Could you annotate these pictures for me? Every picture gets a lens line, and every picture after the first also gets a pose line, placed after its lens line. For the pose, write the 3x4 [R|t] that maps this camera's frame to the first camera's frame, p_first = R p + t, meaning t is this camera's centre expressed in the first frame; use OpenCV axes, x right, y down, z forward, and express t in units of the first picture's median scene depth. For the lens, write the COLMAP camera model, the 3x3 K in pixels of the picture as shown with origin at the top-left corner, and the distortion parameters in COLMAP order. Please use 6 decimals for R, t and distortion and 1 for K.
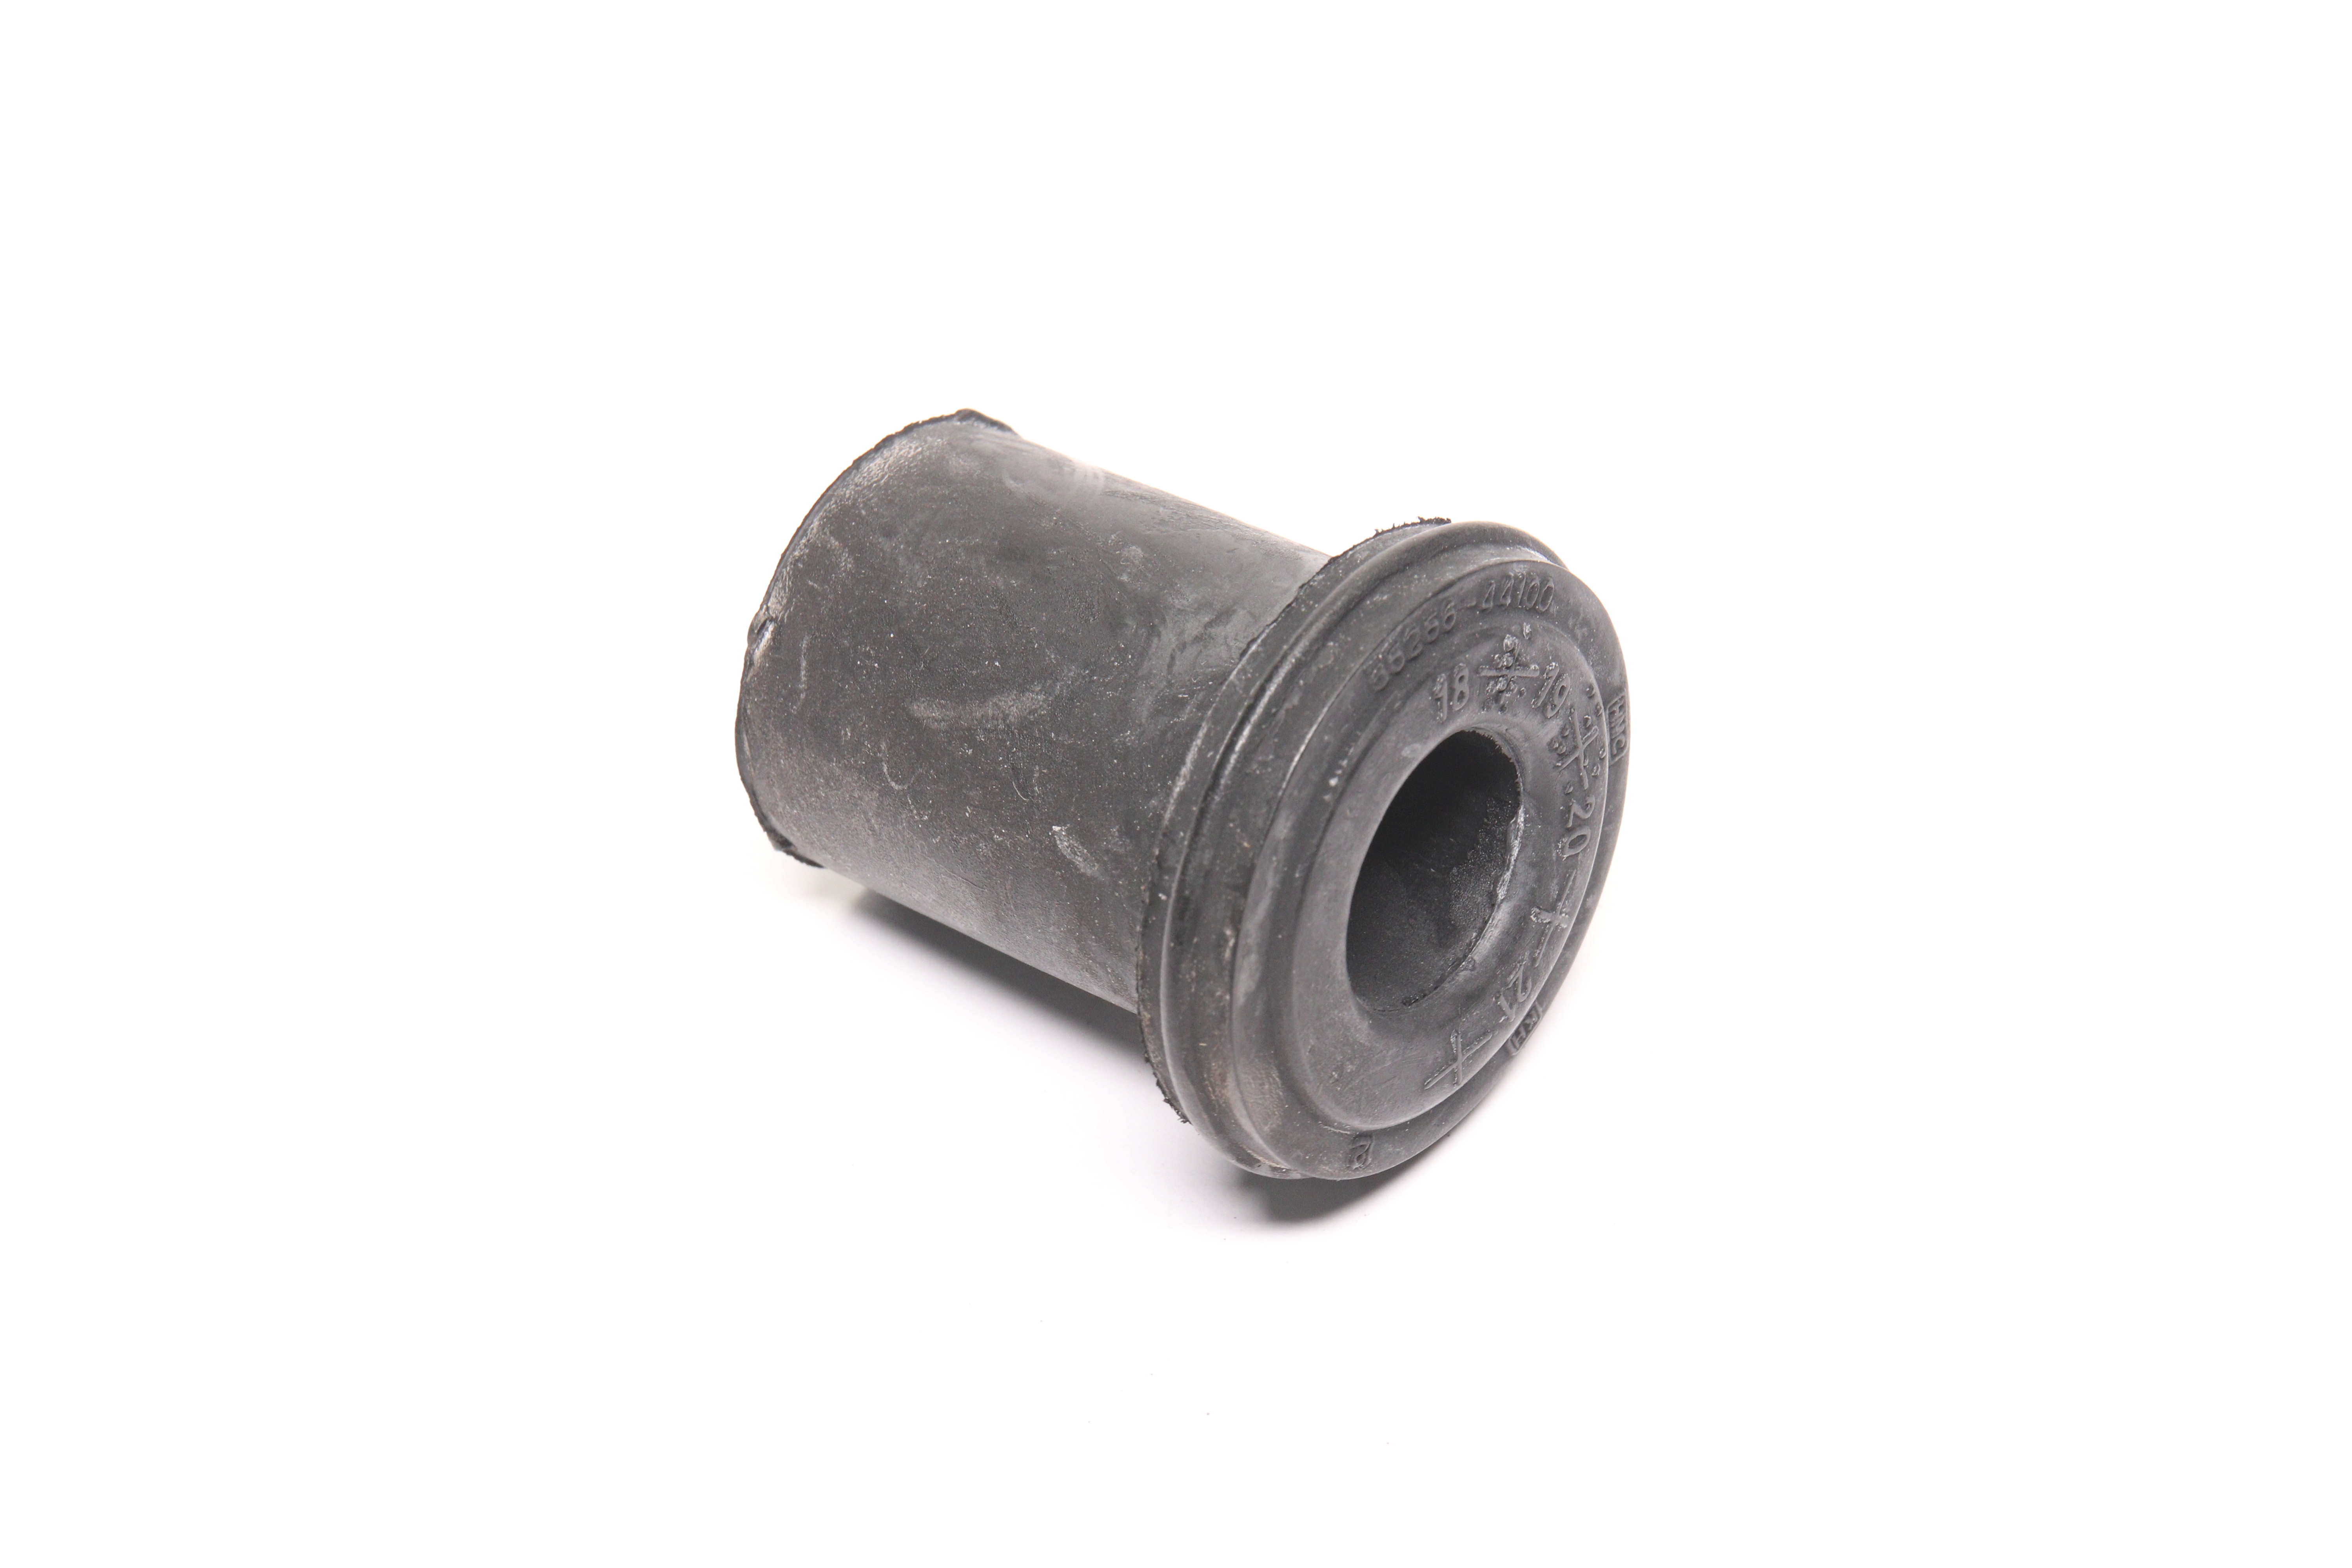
lens RADIAL K [[7465.0, 0, 1174.9], [0, 7465.0, 783.1], [0, 0, 1]] dist [0.078009, 0.000000]
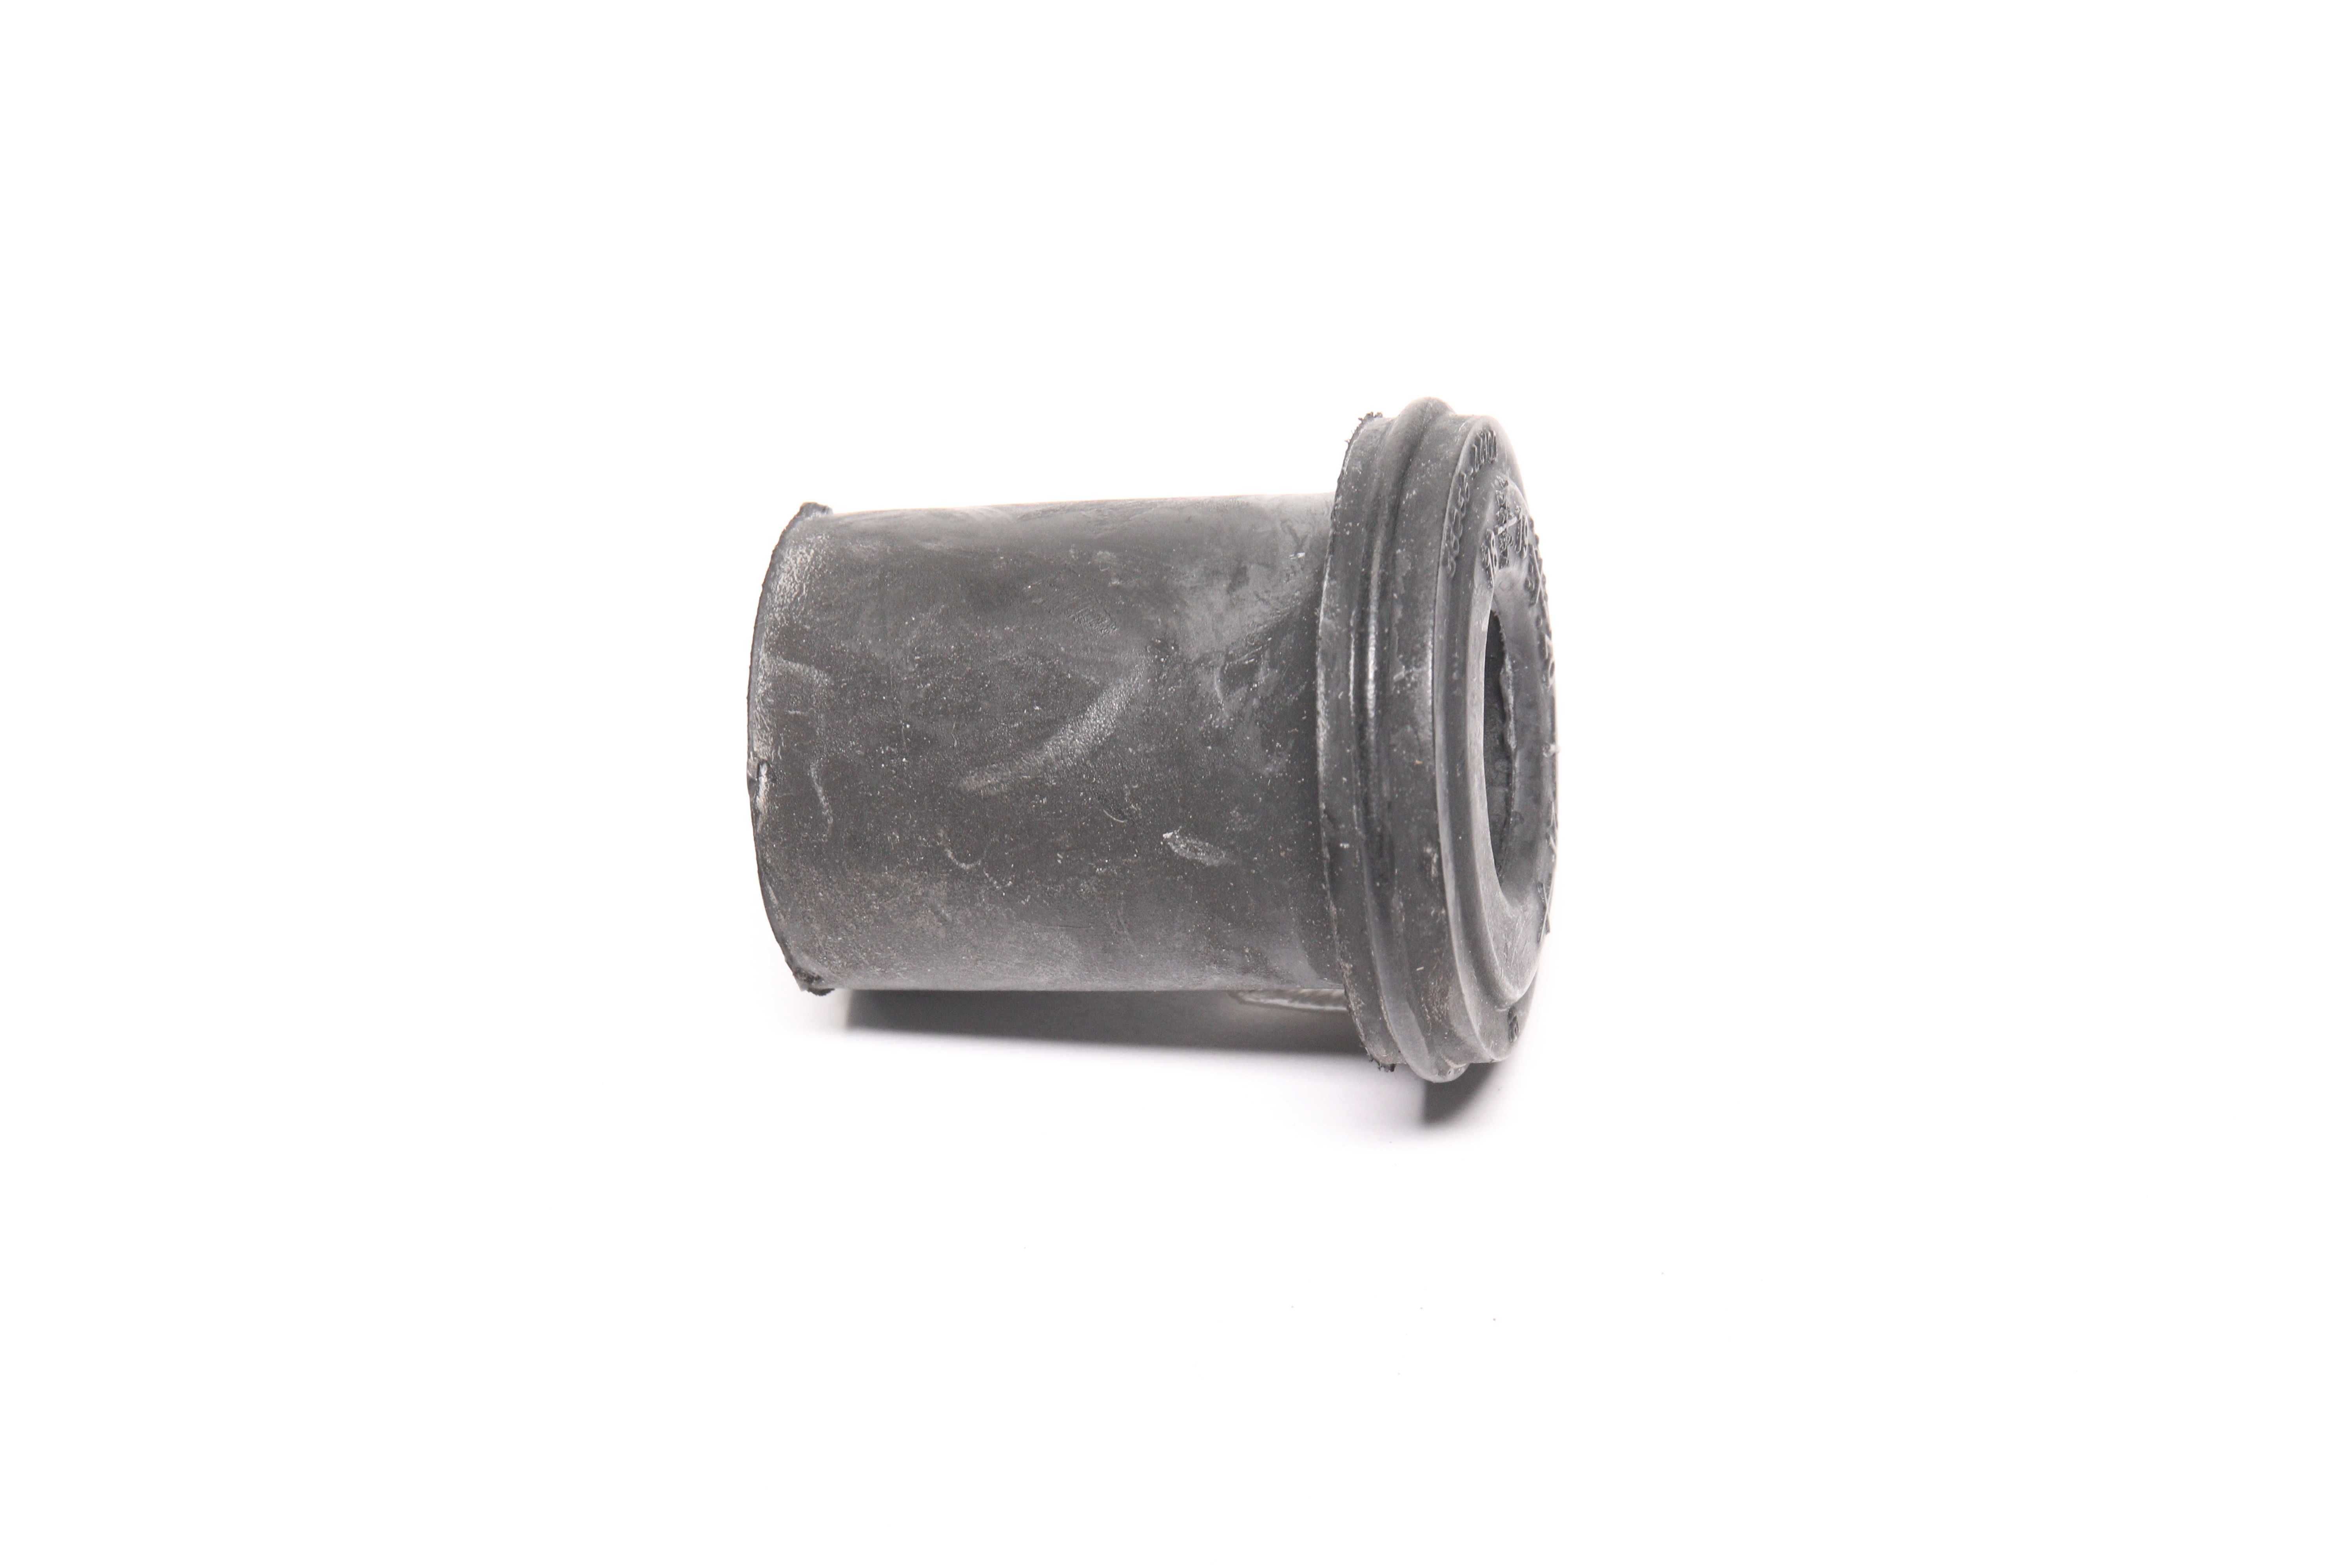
lens RADIAL K [[7465.0, 0, 1178.2], [0, 7465.0, 784.7], [0, 0, 1]] dist [0.078009, 0.000000]
pose [[0.845620, -0.367652, 0.386987, -0.394247], [0.369351, 0.926415, 0.073046, -0.071832], [-0.385366, 0.081165, 0.919187, 0.079485]]
